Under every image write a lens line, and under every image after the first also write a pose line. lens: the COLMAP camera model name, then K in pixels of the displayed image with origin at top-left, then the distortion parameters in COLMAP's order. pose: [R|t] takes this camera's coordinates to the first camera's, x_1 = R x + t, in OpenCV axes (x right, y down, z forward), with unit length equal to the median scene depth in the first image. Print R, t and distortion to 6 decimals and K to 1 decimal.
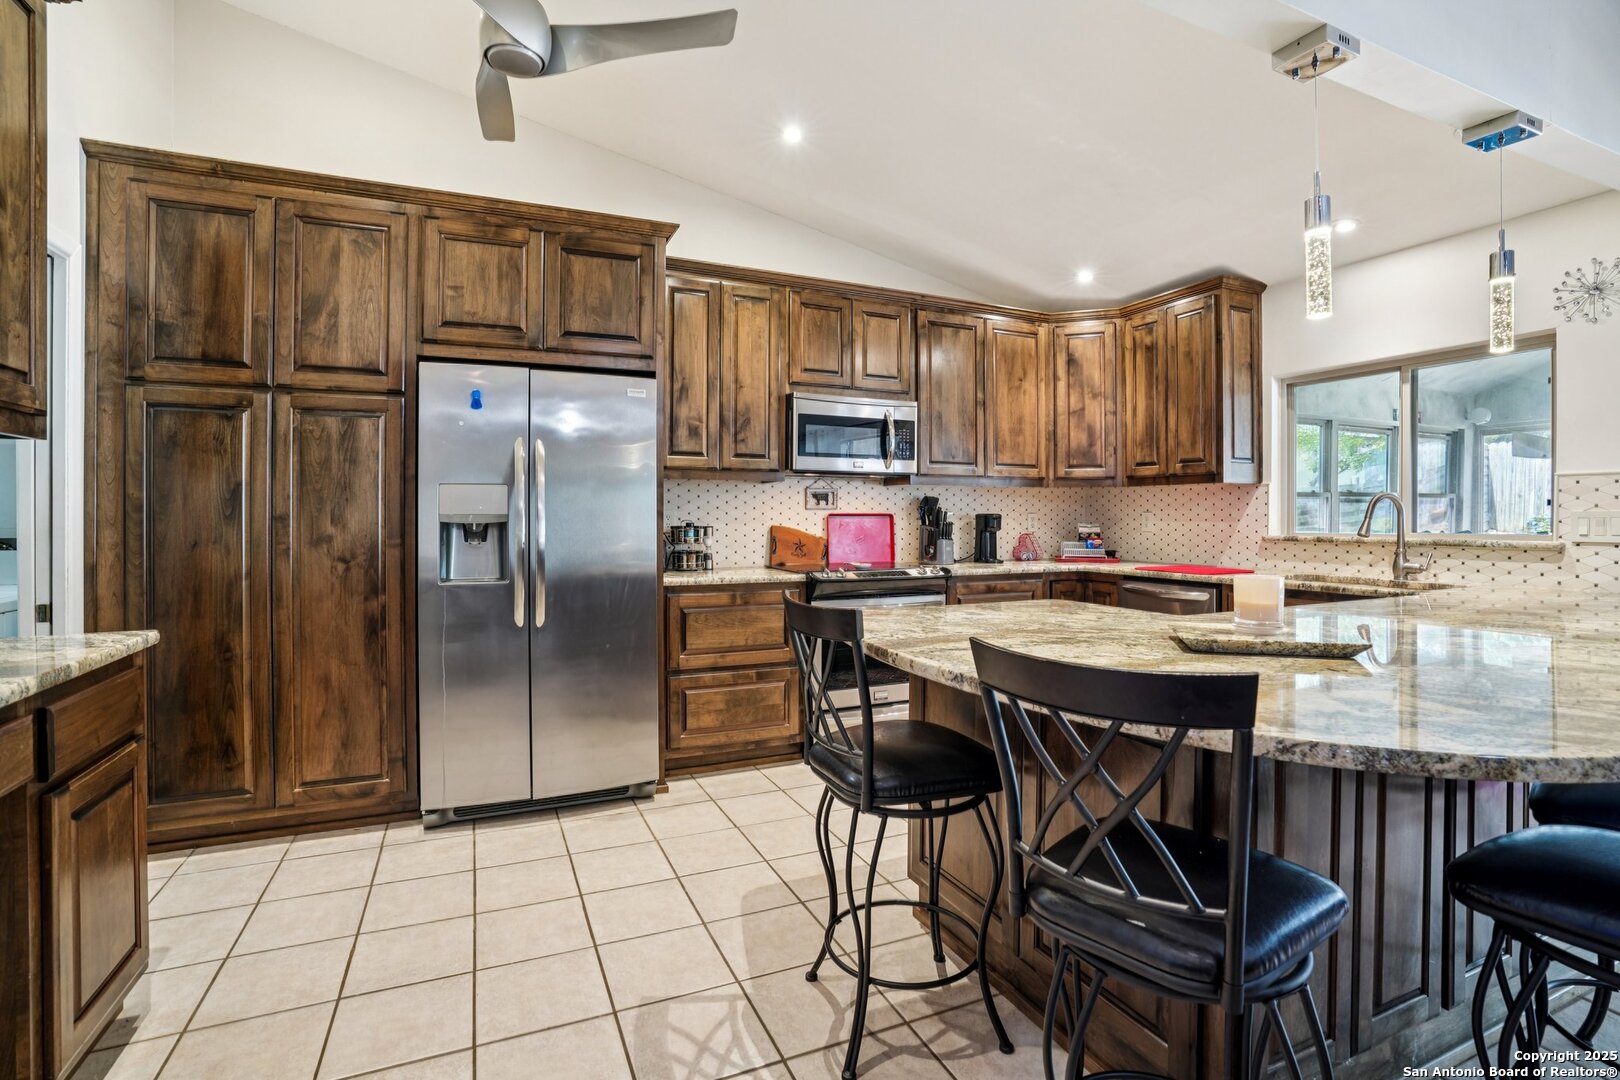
lens RADIAL K [[752.9, 0, 798.4], [0, 752.9, 517.3], [0, 0, 1]] dist [-0.027711, -0.000169]
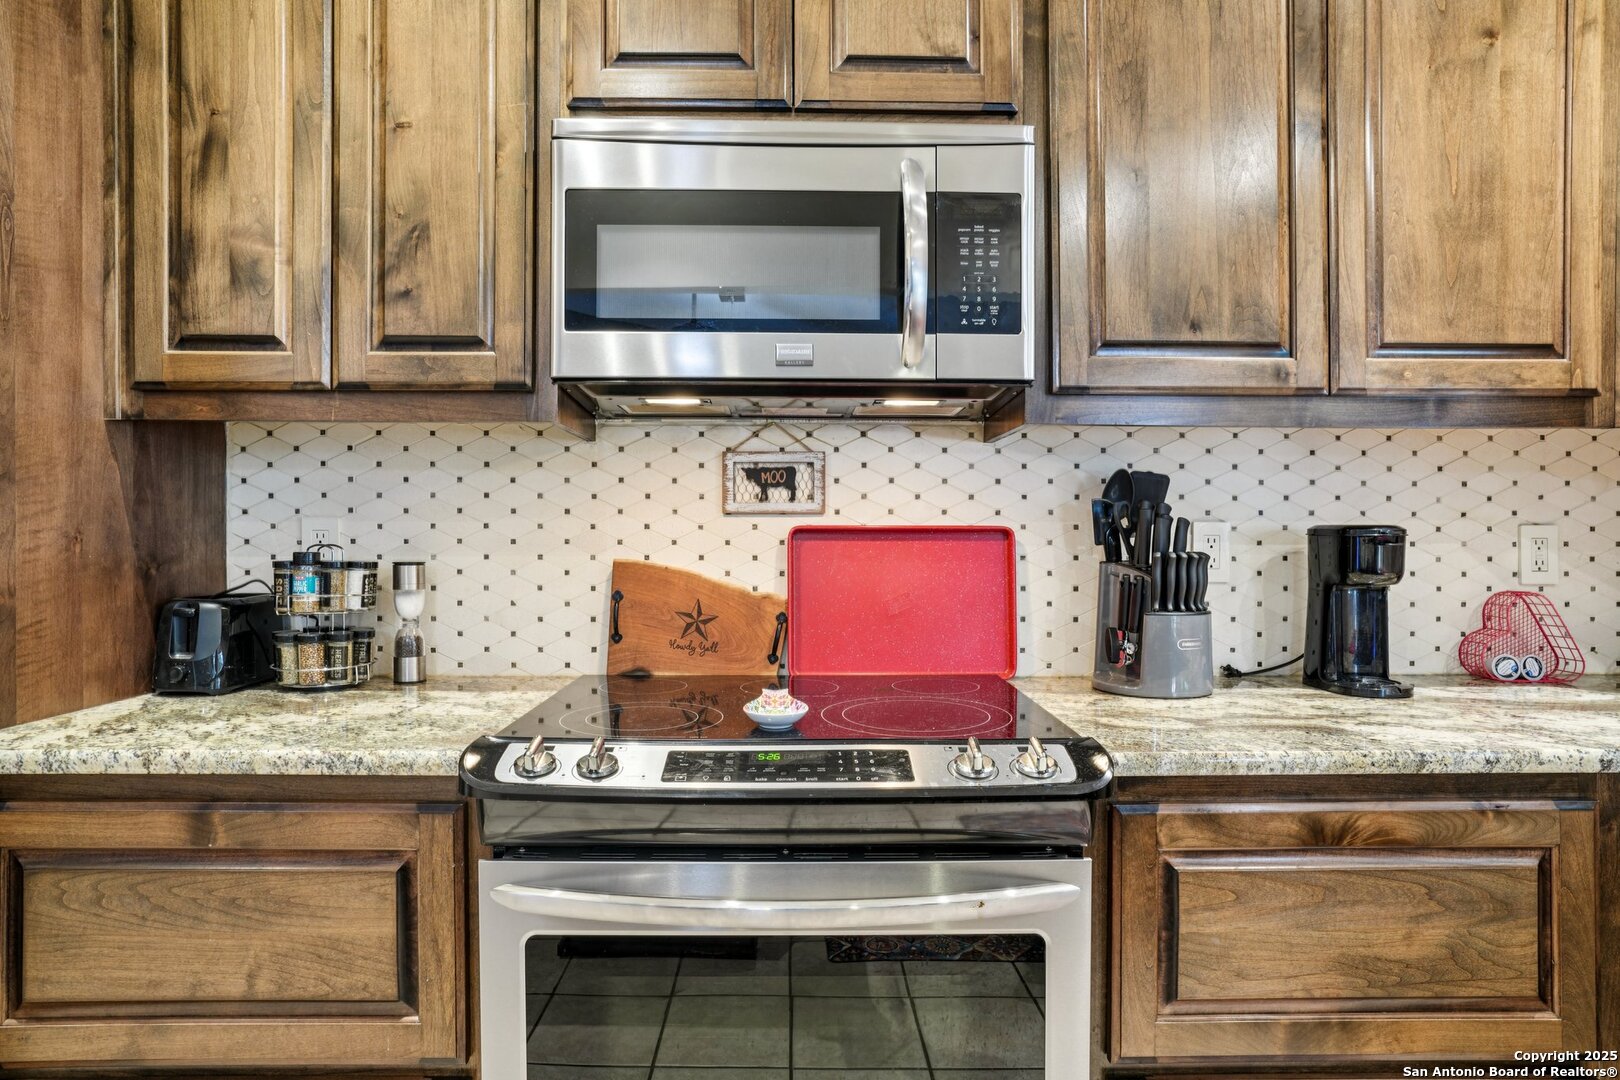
lens RADIAL K [[872.4, 0, 807.6], [0, 872.4, 541.8], [0, 0, 1]] dist [-0.011089, 0.003669]
pose [[0.922090, 0.003245, -0.386961, 0.205725], [-0.000748, 0.999978, 0.006603, -0.000535], [0.386974, -0.005799, 0.922072, 0.662059]]
